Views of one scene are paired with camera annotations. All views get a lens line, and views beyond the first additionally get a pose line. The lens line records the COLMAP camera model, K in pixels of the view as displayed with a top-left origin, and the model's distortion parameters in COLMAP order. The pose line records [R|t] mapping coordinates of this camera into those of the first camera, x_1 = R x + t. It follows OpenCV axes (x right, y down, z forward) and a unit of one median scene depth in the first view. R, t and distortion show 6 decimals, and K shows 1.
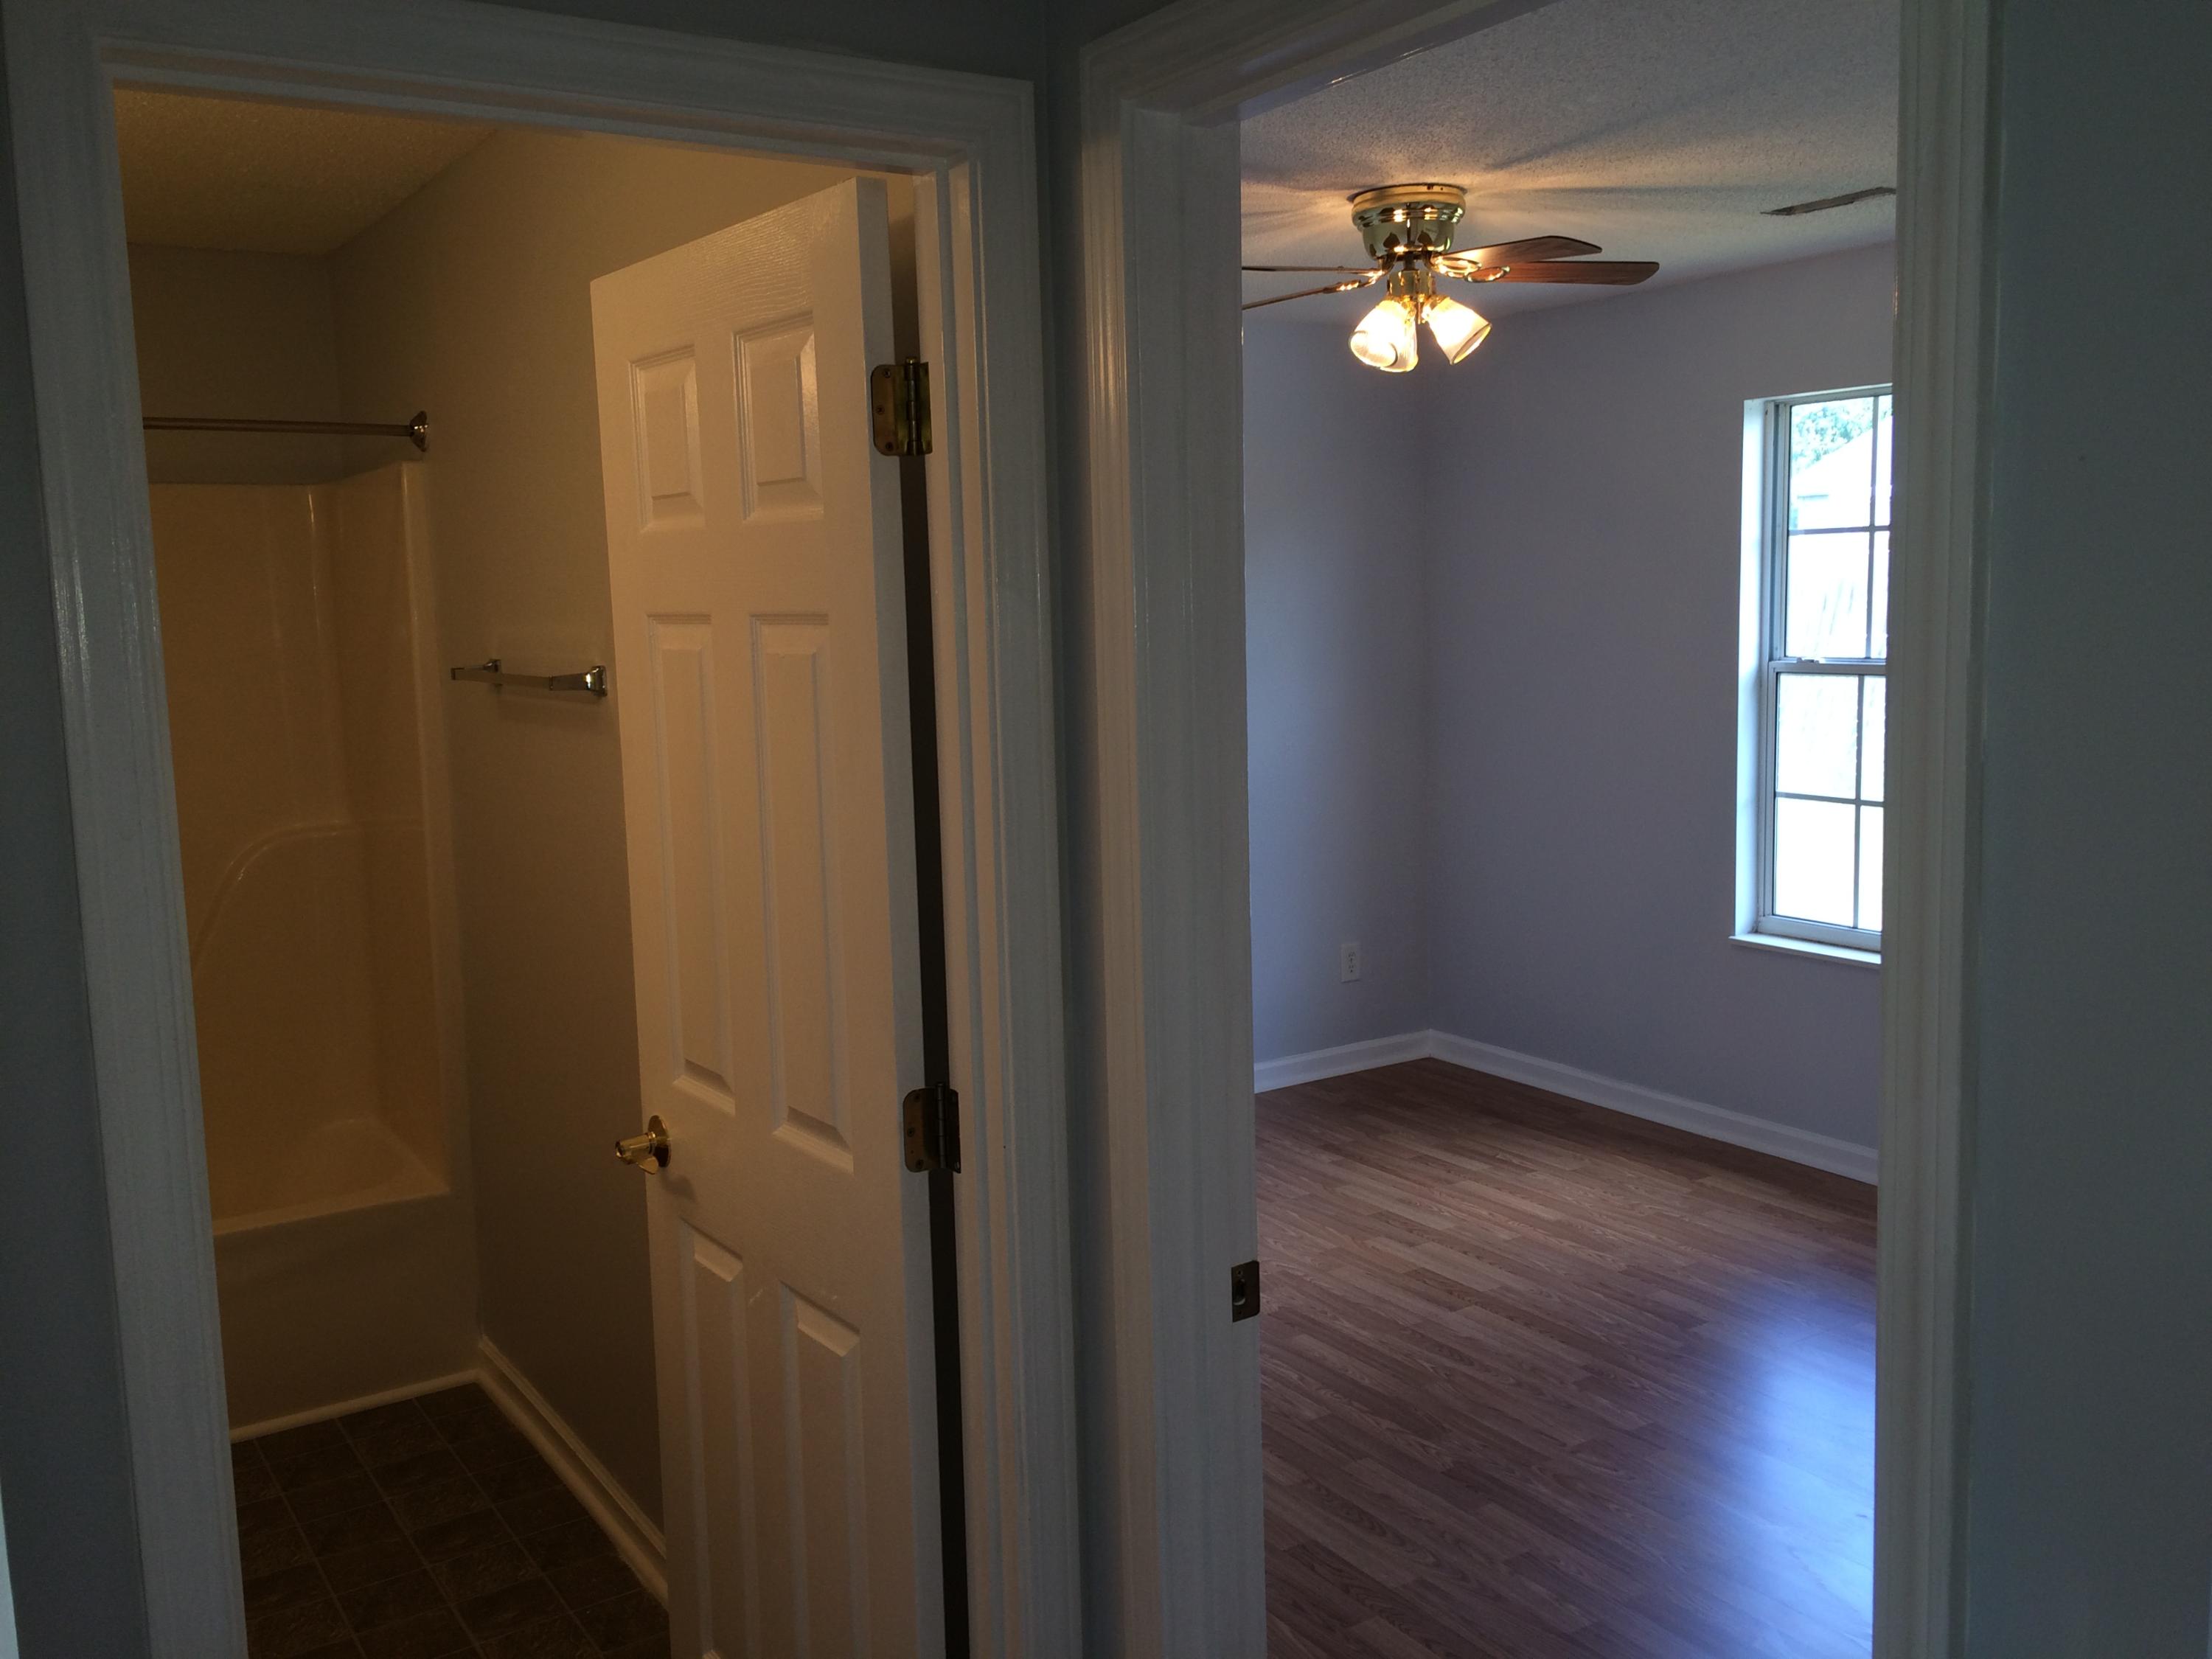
lens RADIAL K [[1882.0, 0, 1096.7], [0, 1882.0, 836.0], [0, 0, 1]] dist [0.061207, -0.014628]
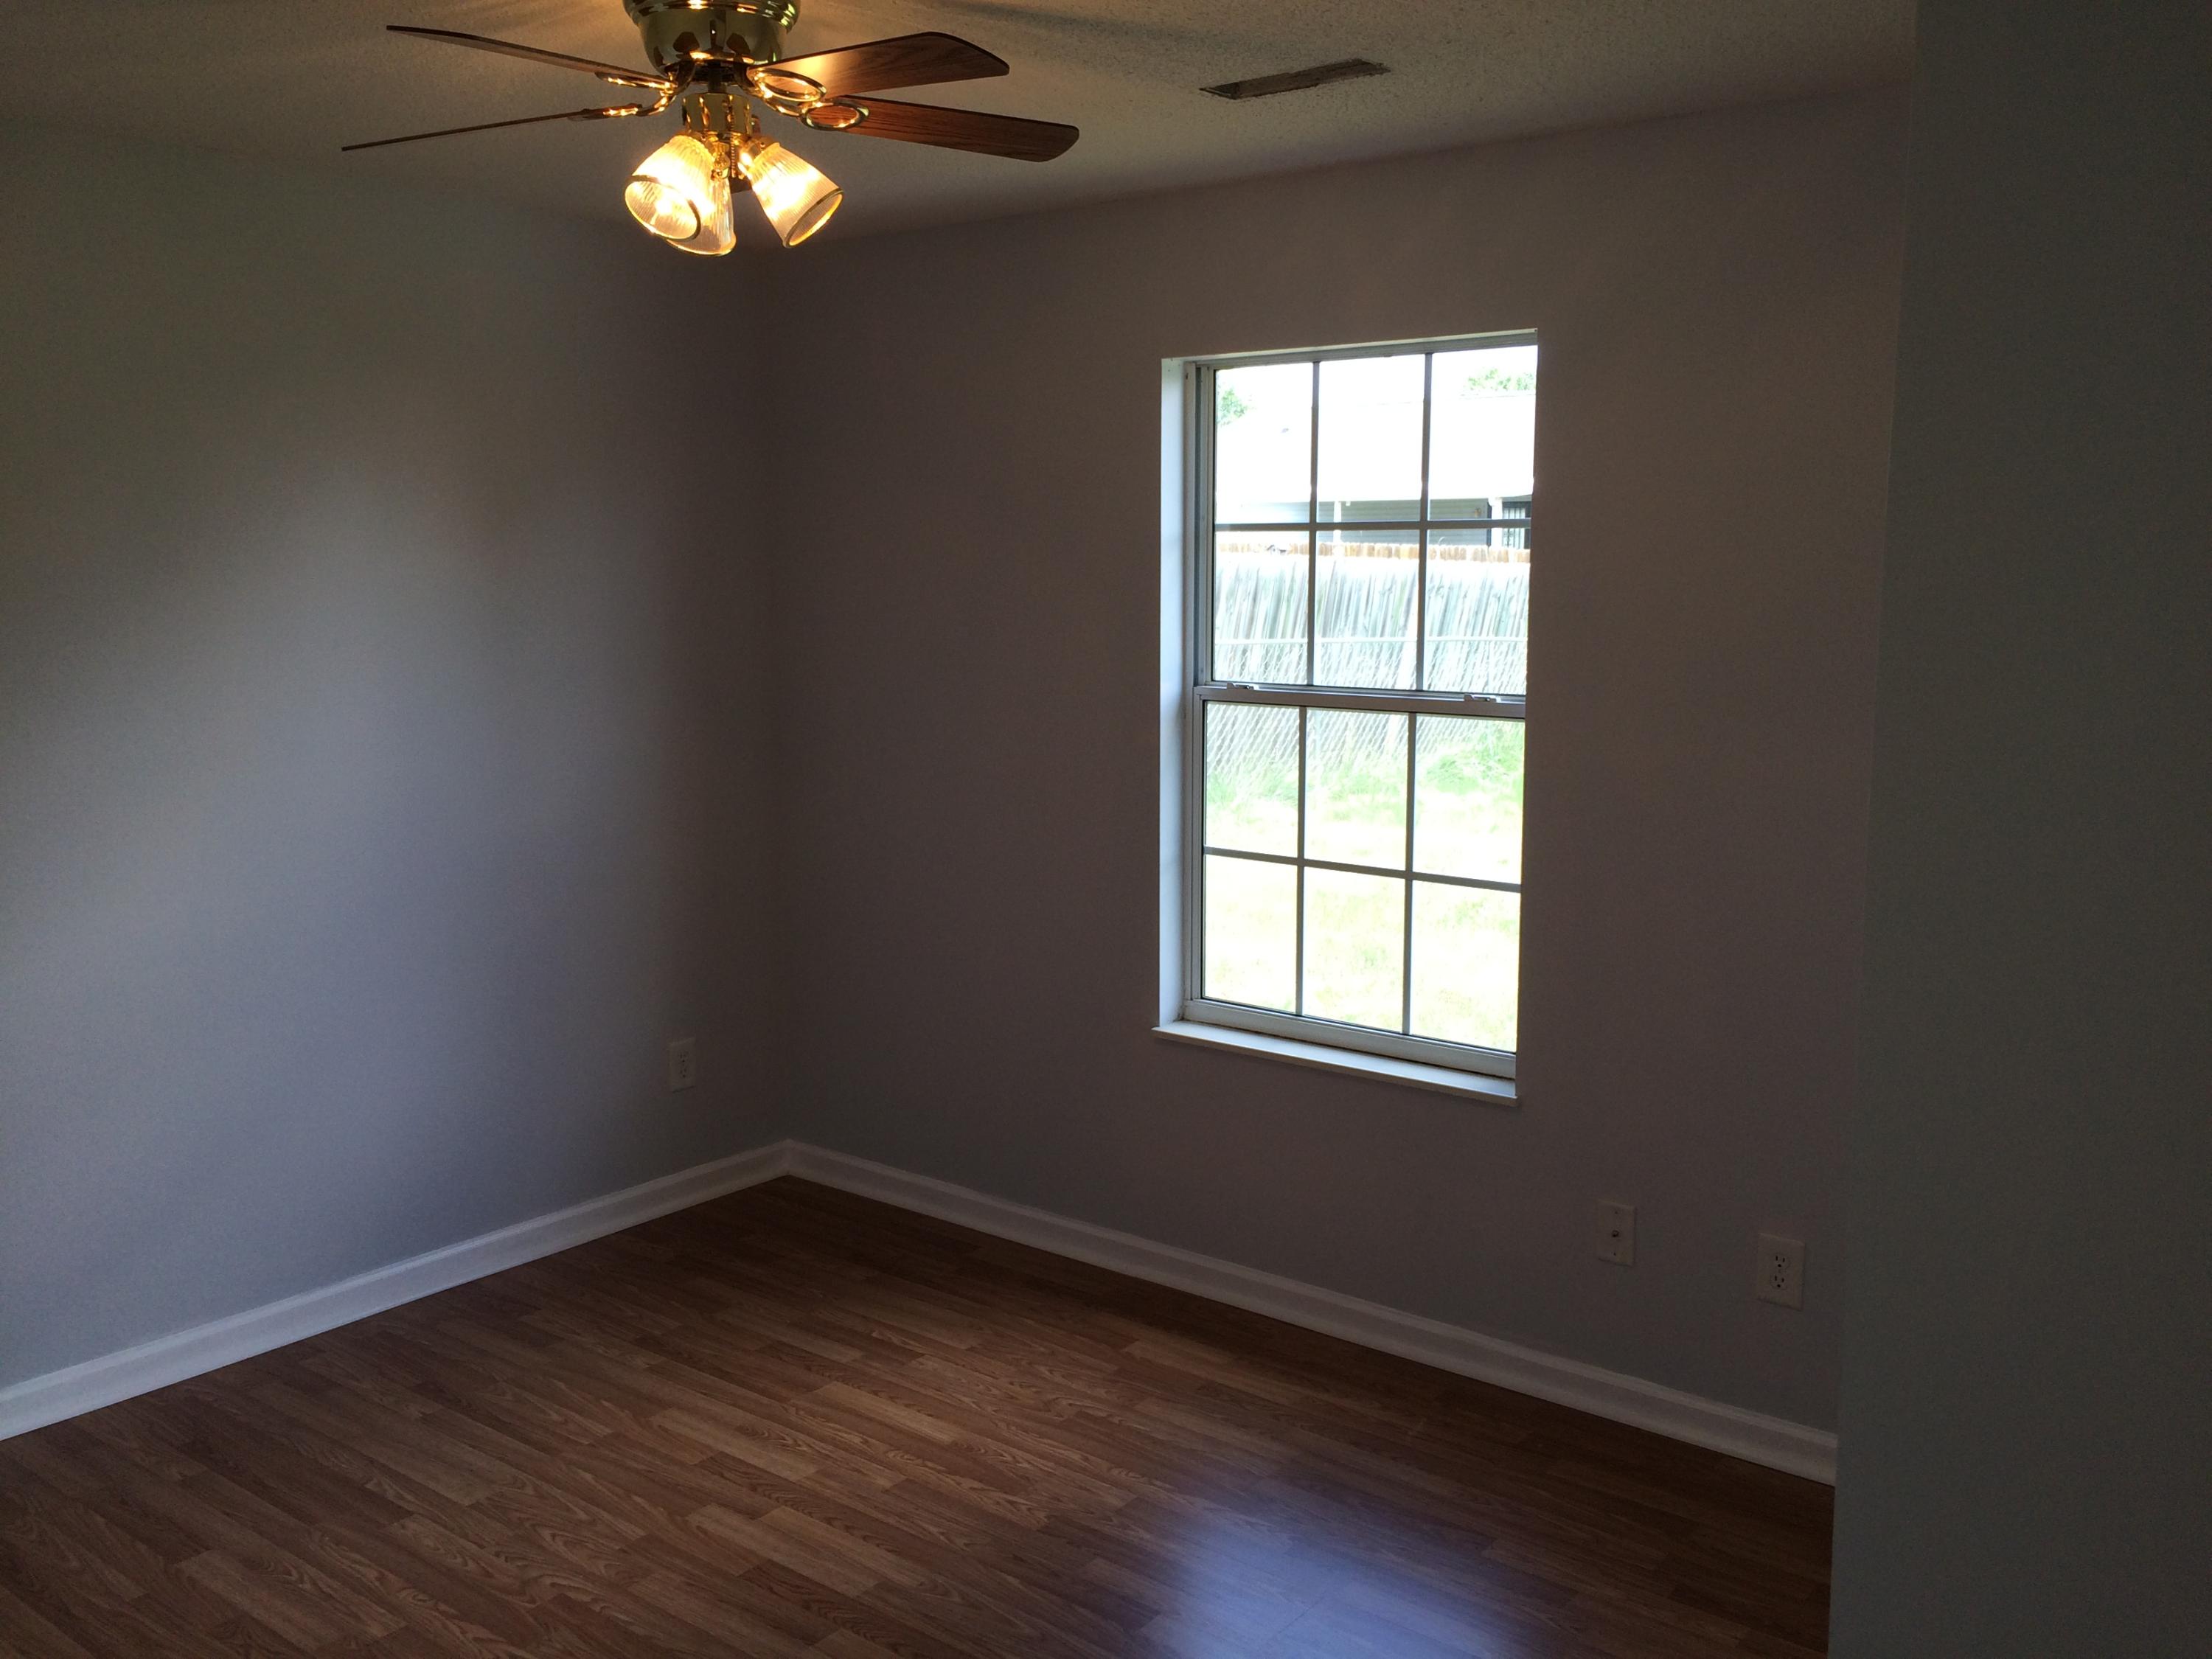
lens RADIAL K [[1882.0, 0, 1096.7], [0, 1882.0, 836.0], [0, 0, 1]] dist [0.061207, -0.014628]
pose [[0.945877, -0.016719, 0.324094, 0.059616], [0.014047, 0.999845, 0.010582, -0.040966], [-0.324221, -0.005457, 0.945966, 0.278950]]
